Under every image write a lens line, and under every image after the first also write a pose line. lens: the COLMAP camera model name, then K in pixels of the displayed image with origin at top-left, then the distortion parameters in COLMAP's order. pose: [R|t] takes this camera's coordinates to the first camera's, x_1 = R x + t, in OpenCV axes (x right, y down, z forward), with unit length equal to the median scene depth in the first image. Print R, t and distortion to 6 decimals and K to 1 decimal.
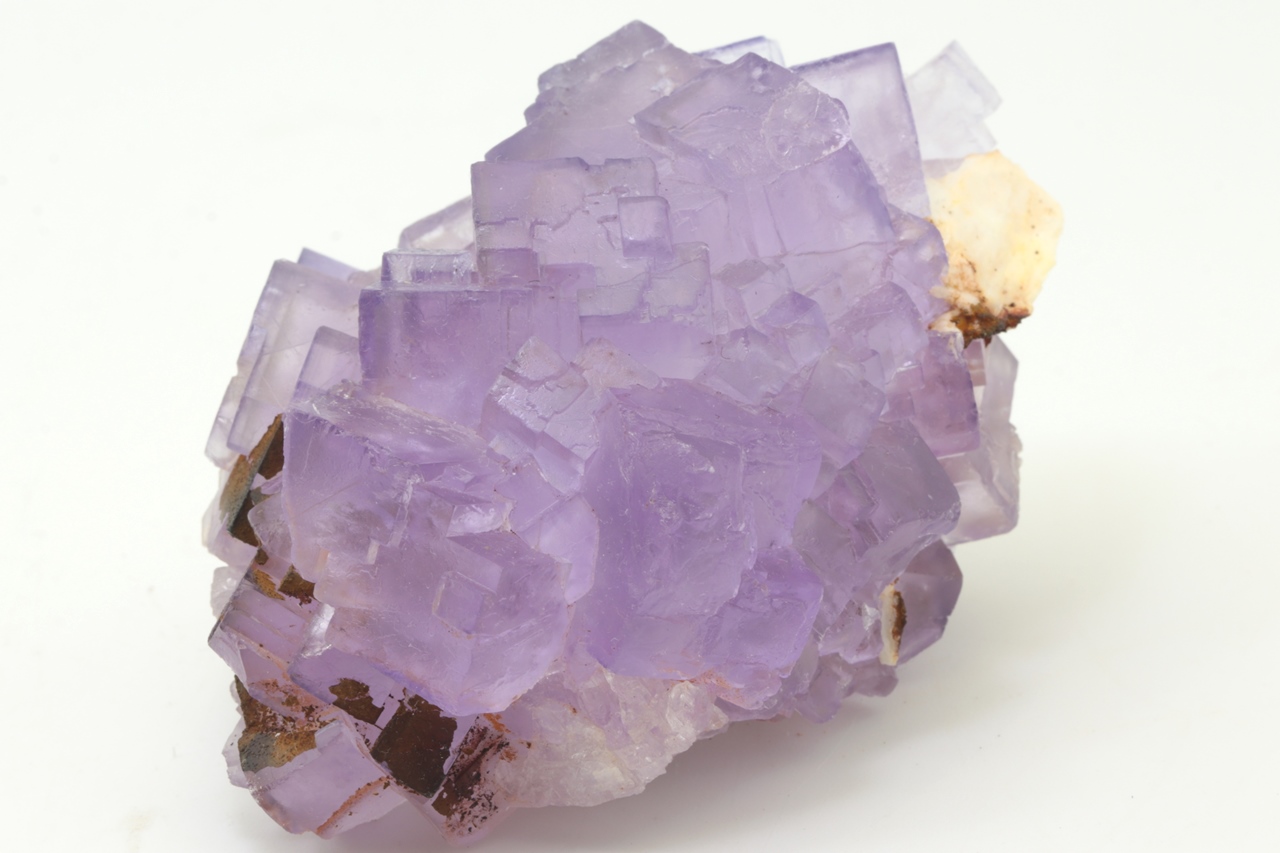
lens RADIAL K [[8794.0, 0, 640.0], [0, 8794.0, 425.3], [0, 0, 1]] dist [-0.378980, 0.000000]
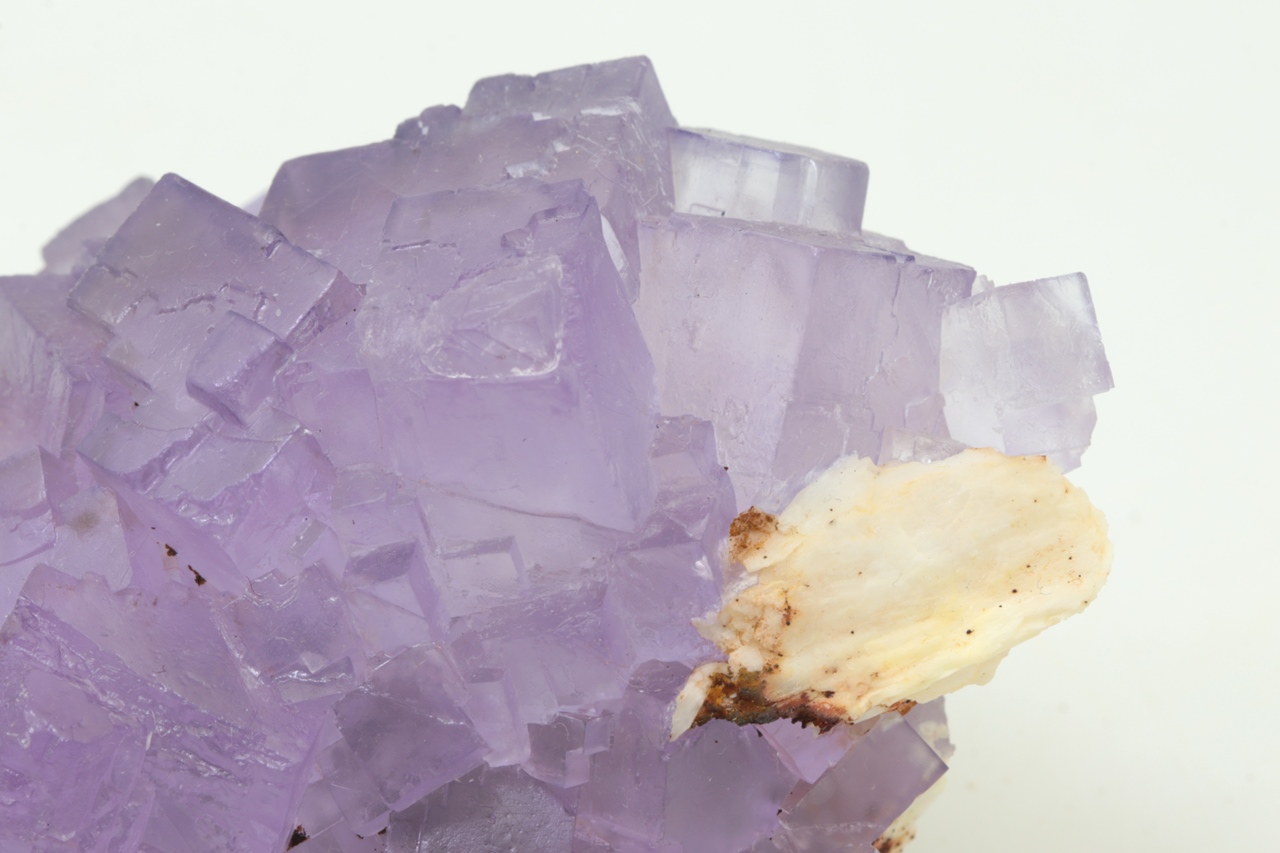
lens RADIAL K [[8794.0, 0, 640.7], [0, 8794.0, 427.9], [0, 0, 1]] dist [-0.378980, 0.000000]
pose [[0.673864, 0.423807, -0.605223, 0.431174], [-0.291050, 0.905166, 0.309782, -0.235992], [0.679115, -0.032600, 0.733308, 0.525328]]
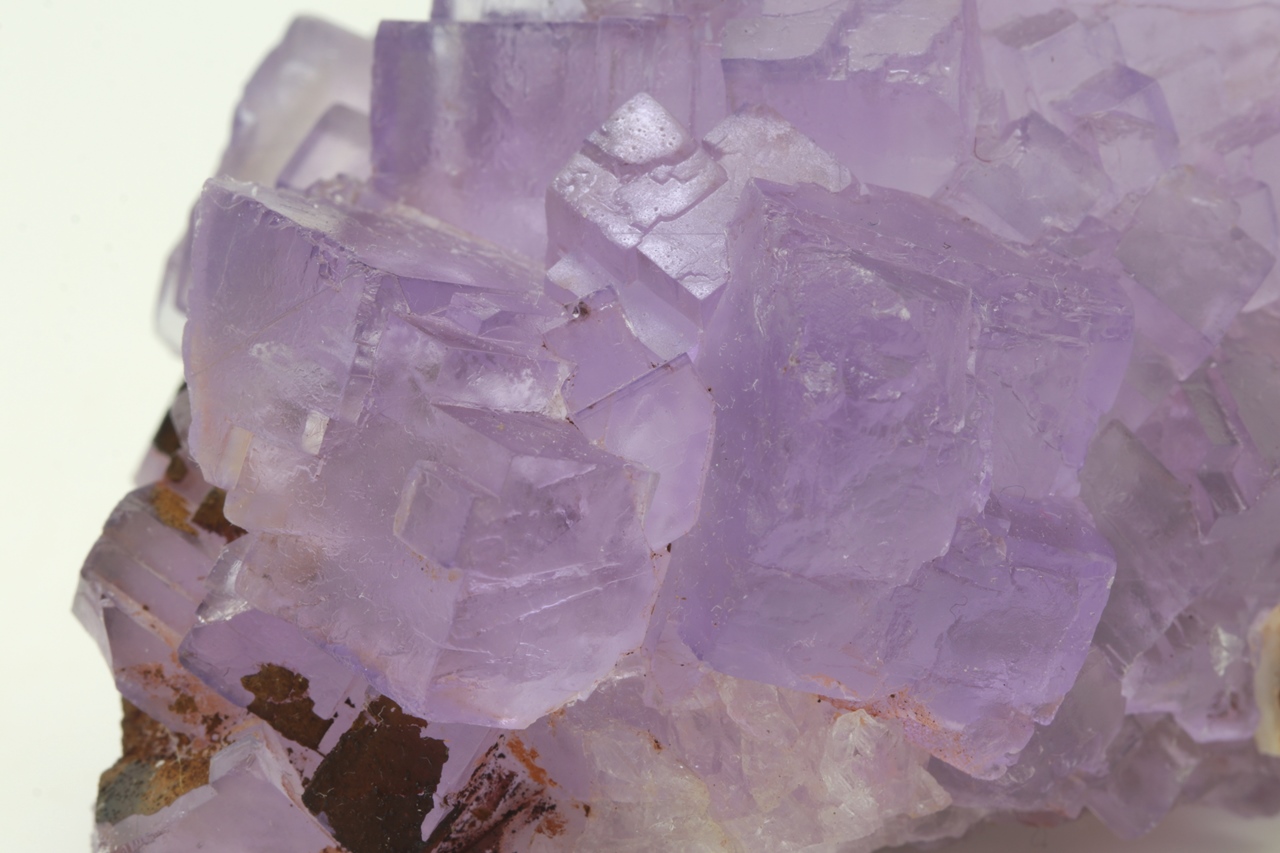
lens RADIAL K [[8794.0, 0, 640.0], [0, 8794.0, 426.5], [0, 0, 1]] dist [-0.378980, 0.000000]
pose [[0.983422, 0.060579, -0.170912, 0.086153], [-0.079731, 0.991001, -0.107514, 0.072433], [0.162861, 0.119359, 0.979403, 0.439235]]
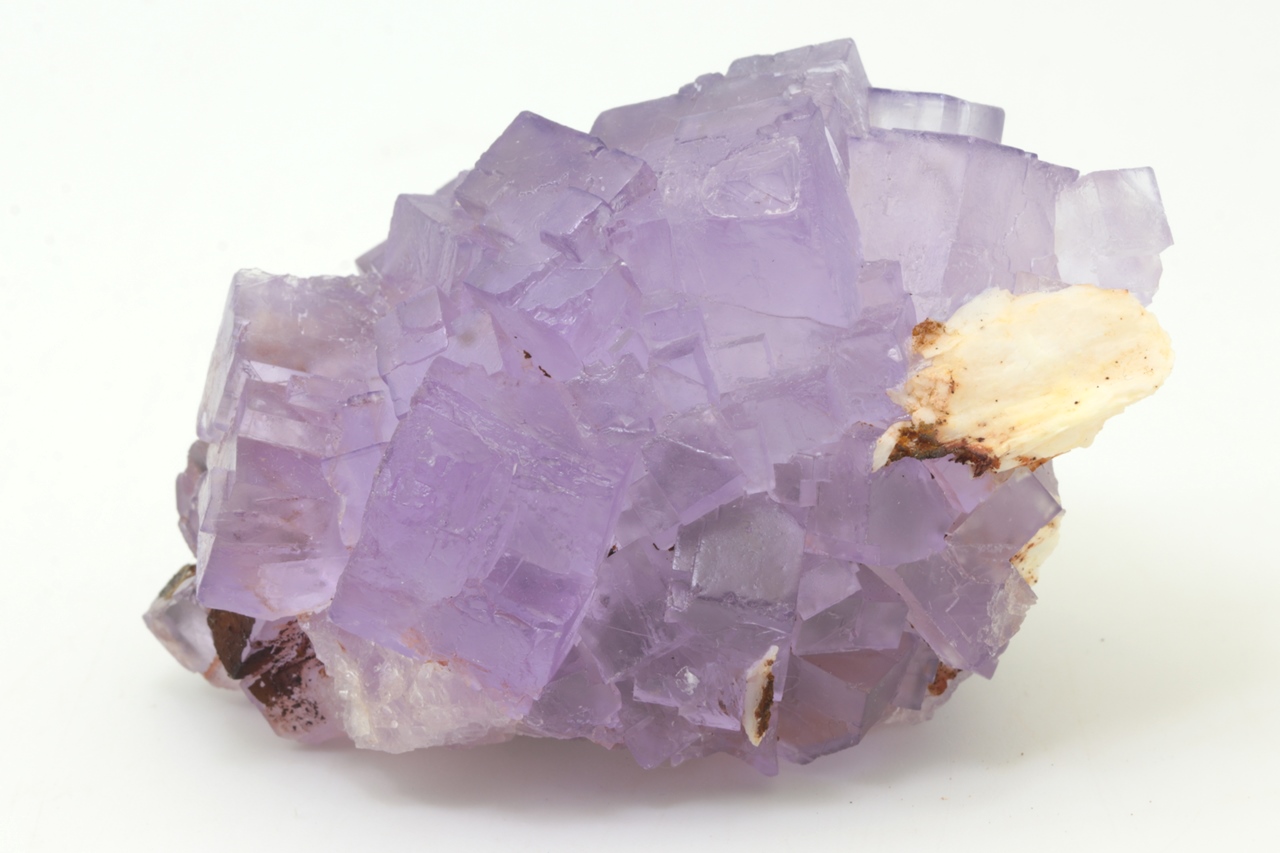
lens RADIAL K [[8794.0, 0, 639.4], [0, 8794.0, 425.7], [0, 0, 1]] dist [-0.378980, 0.000000]
pose [[0.670533, 0.338036, -0.660392, 0.664110], [-0.291969, 0.938567, 0.183974, -0.184548], [0.682012, 0.069453, 0.728036, 0.287364]]
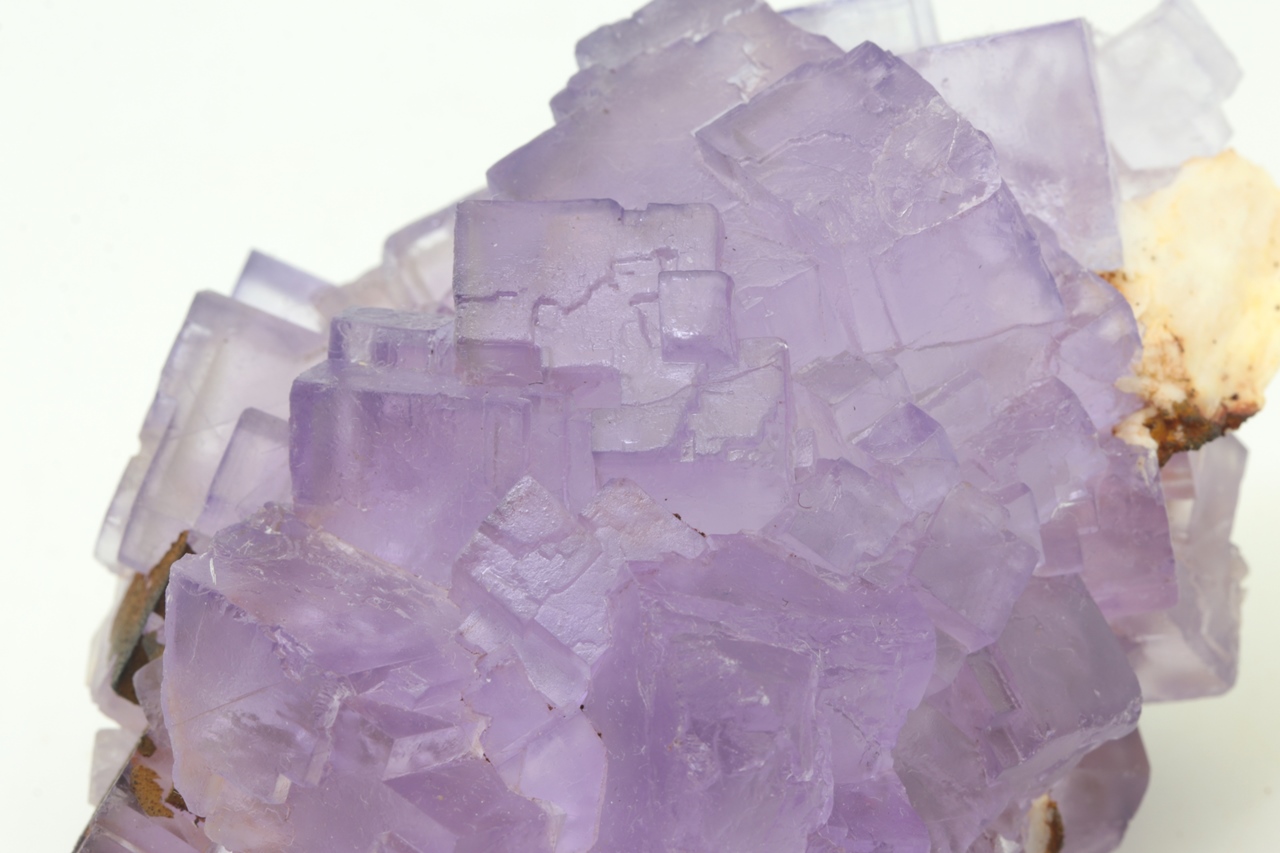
lens RADIAL K [[8794.0, 0, 640.5], [0, 8794.0, 428.6], [0, 0, 1]] dist [-0.378980, 0.000000]
pose [[0.997083, 0.038478, -0.065913, 0.042442], [-0.029160, 0.990154, 0.136914, -0.108897], [0.070532, -0.134593, 0.988388, 0.308701]]
